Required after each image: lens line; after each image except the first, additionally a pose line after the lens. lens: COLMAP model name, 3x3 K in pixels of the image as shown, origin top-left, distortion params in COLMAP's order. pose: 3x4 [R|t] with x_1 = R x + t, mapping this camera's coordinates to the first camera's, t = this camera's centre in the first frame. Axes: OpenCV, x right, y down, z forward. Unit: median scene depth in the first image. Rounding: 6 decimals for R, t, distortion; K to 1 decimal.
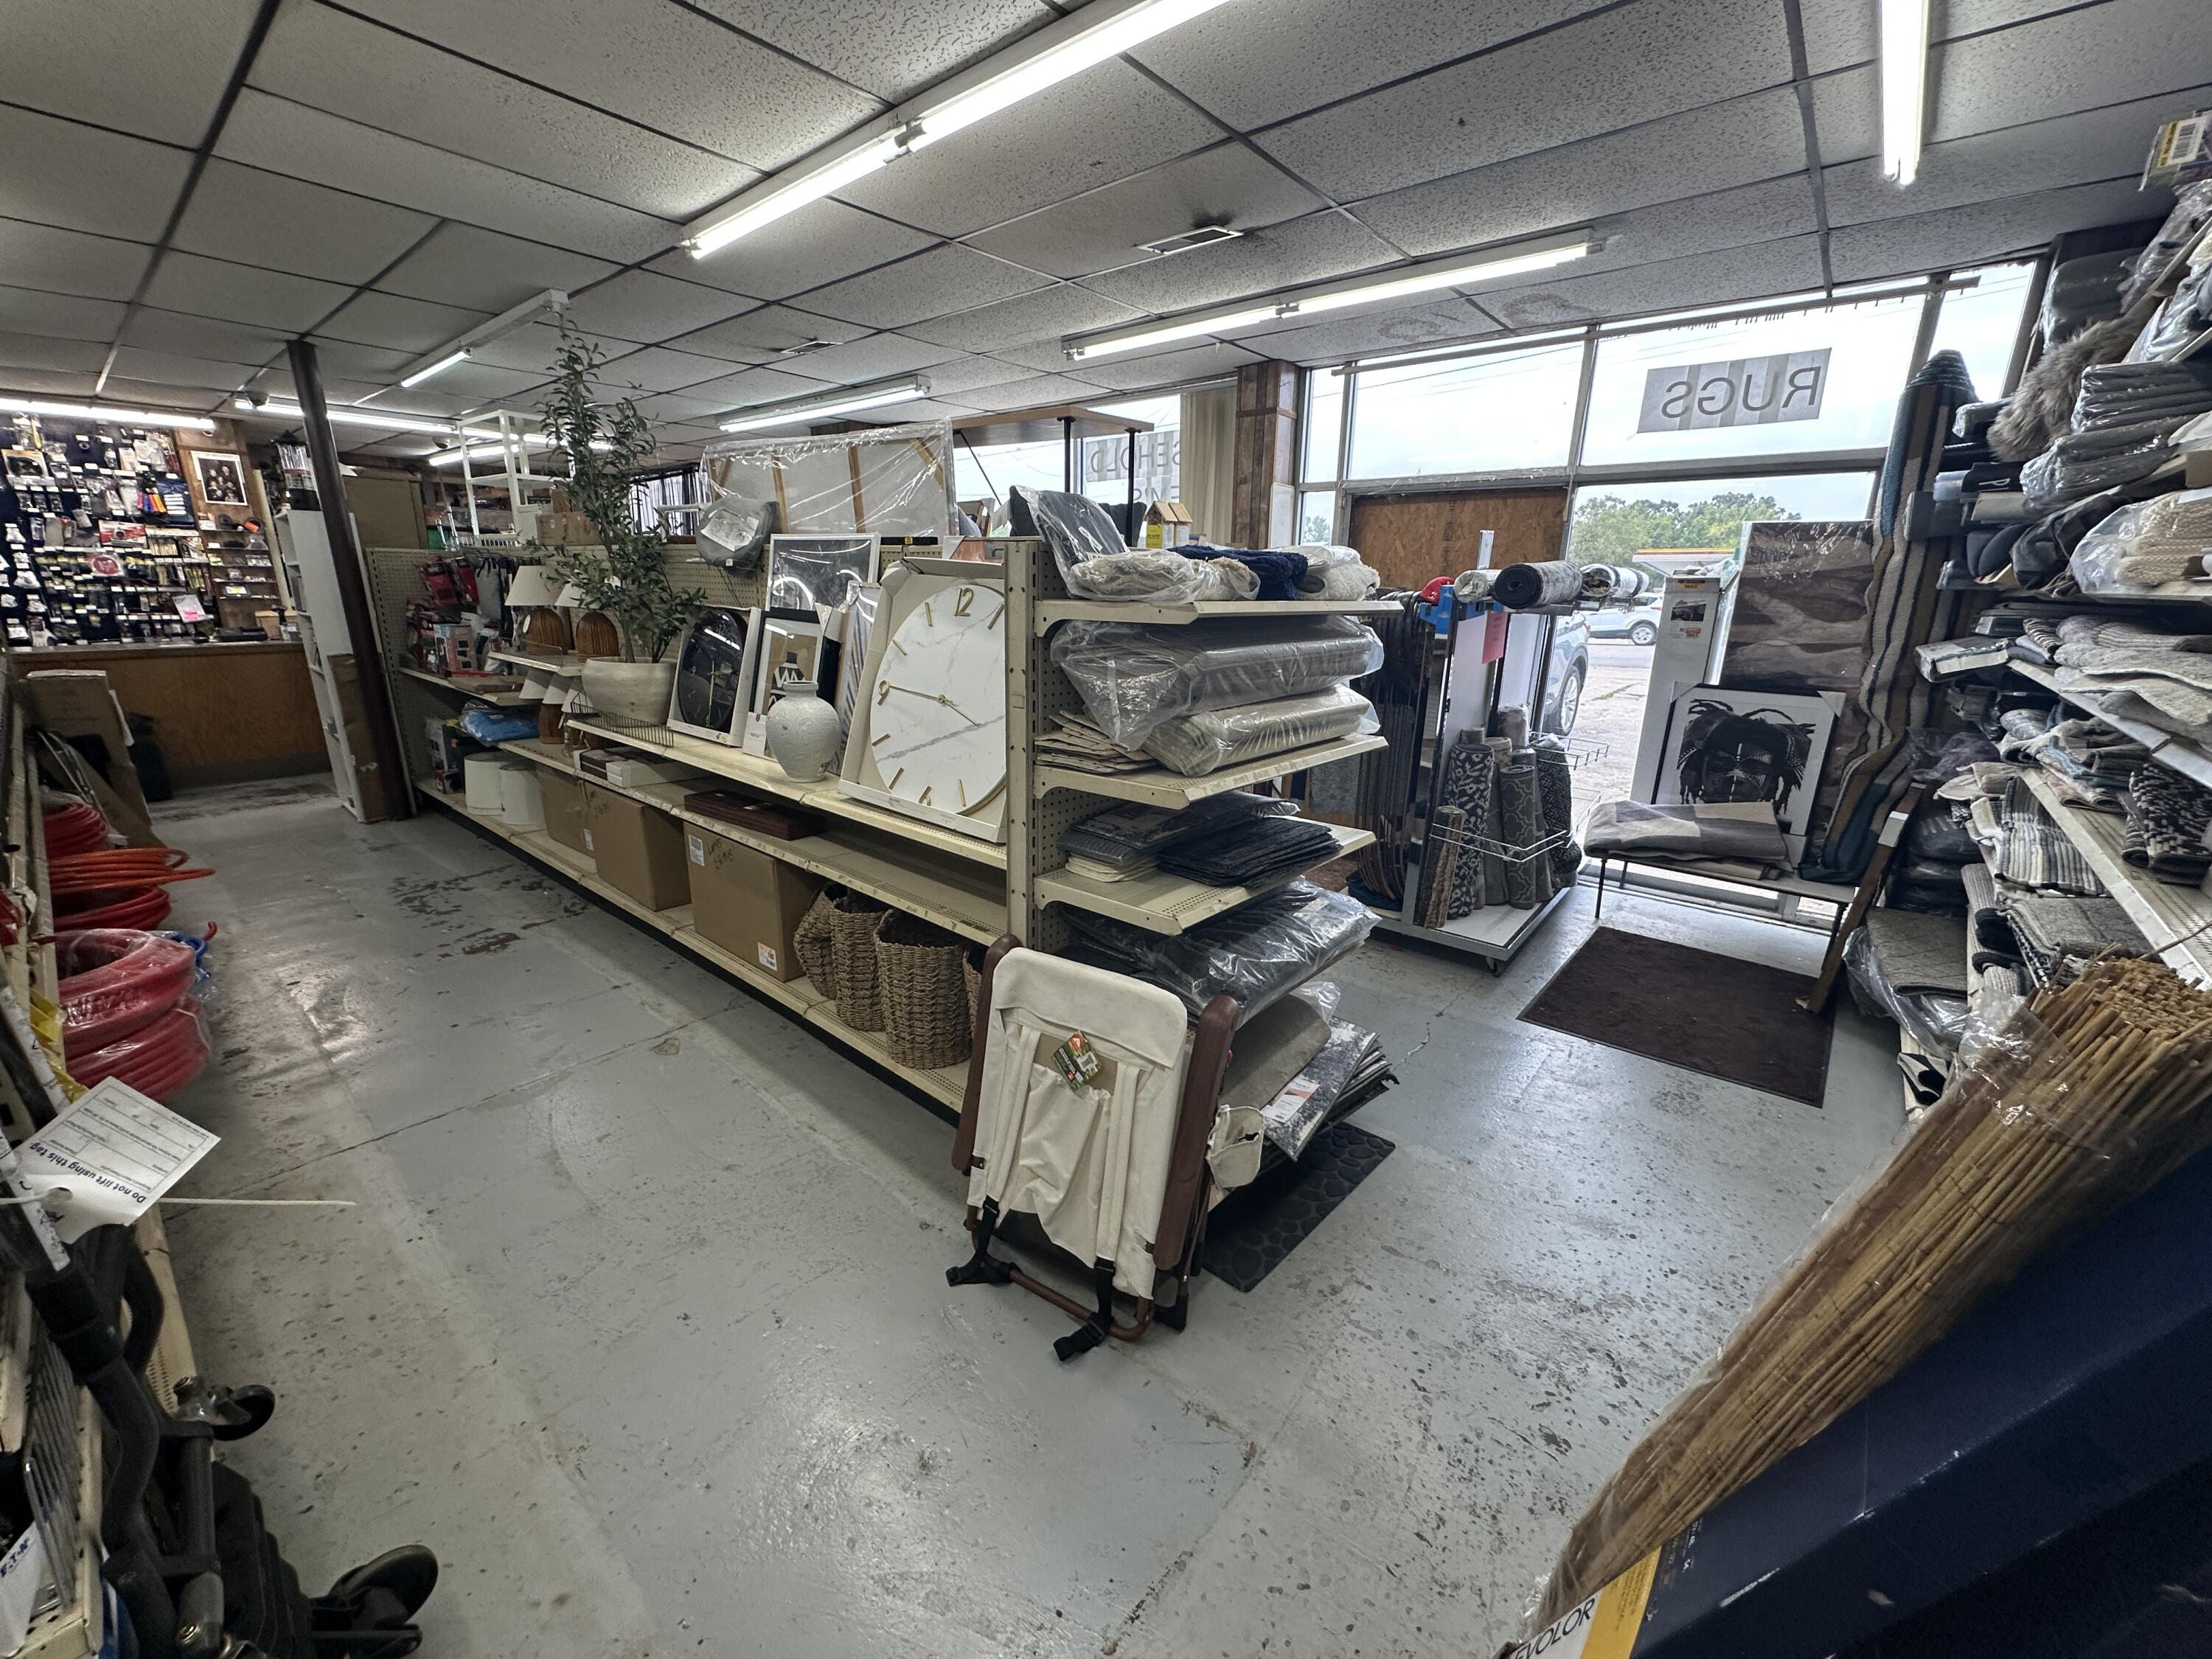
lens RADIAL K [[884.3, 0, 1106.0], [0, 884.3, 829.5], [0, 0, 1]] dist [-0.001319, 0.000788]
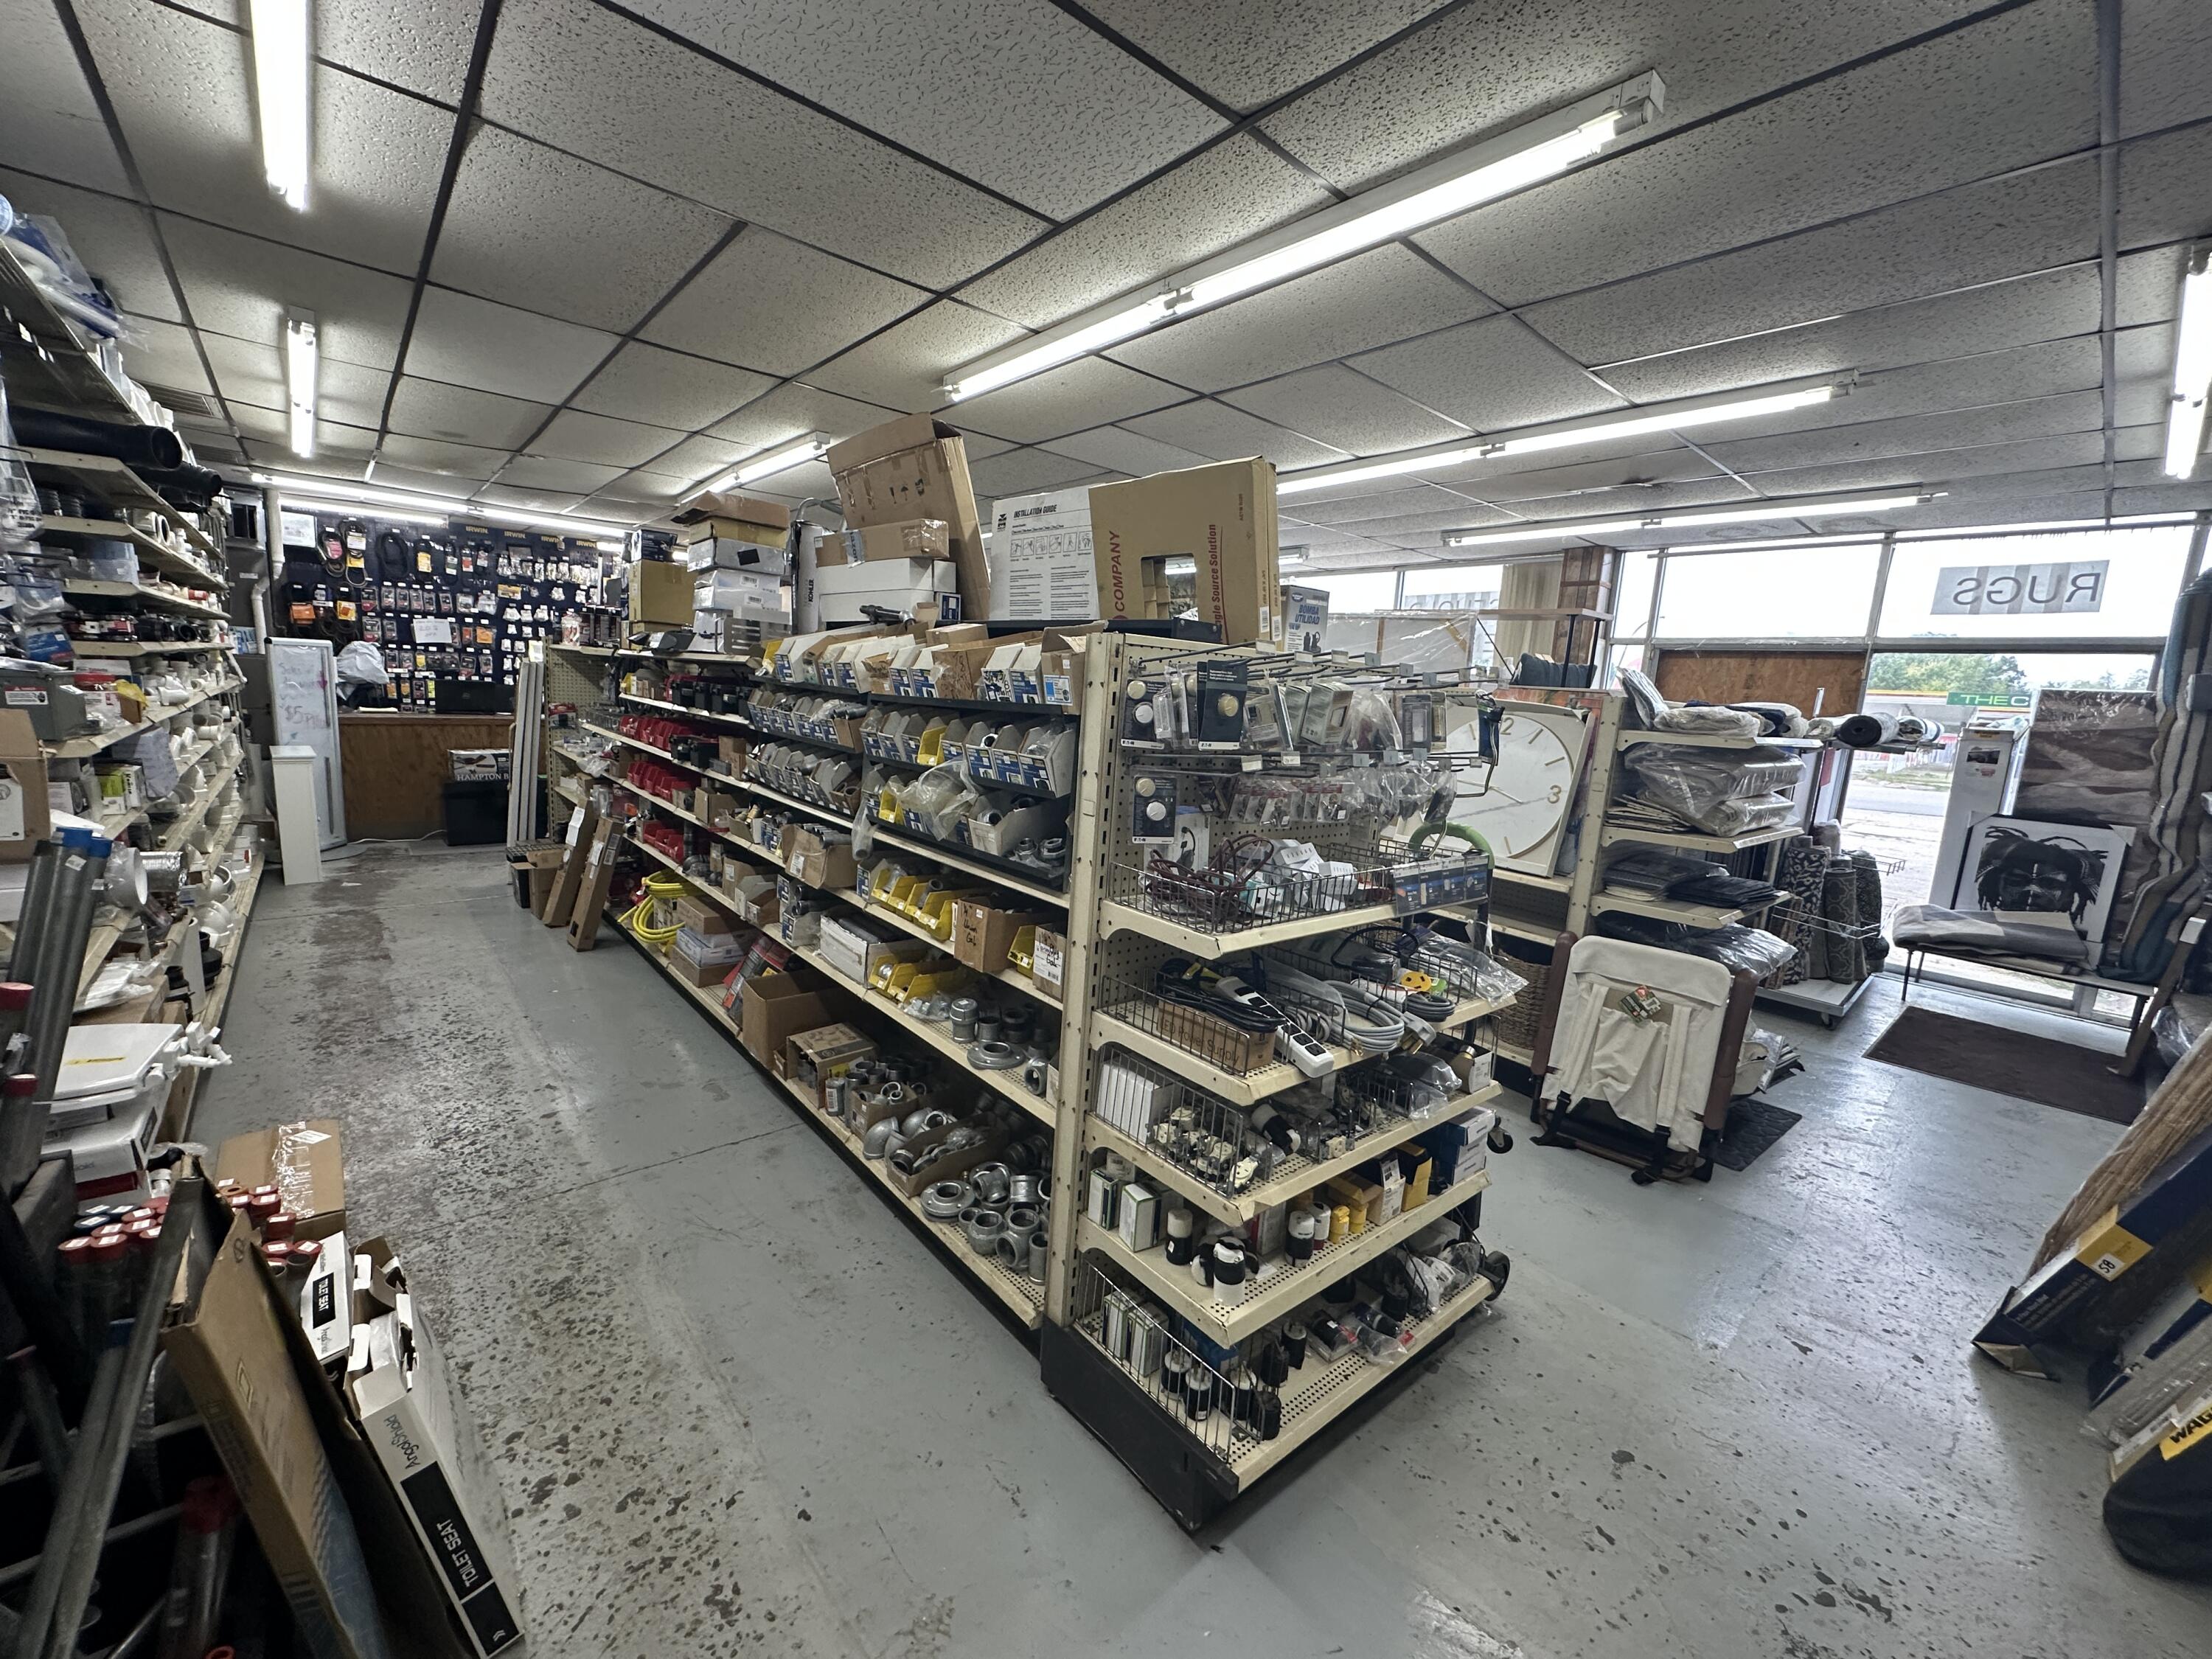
lens RADIAL K [[884.3, 0, 1106.0], [0, 884.3, 829.5], [0, 0, 1]] dist [-0.001319, 0.000788]
pose [[0.987971, 0.065616, -0.140031, -0.396448], [-0.081754, 0.990250, -0.112789, 0.101378], [0.131265, 0.122880, 0.983702, -0.388371]]
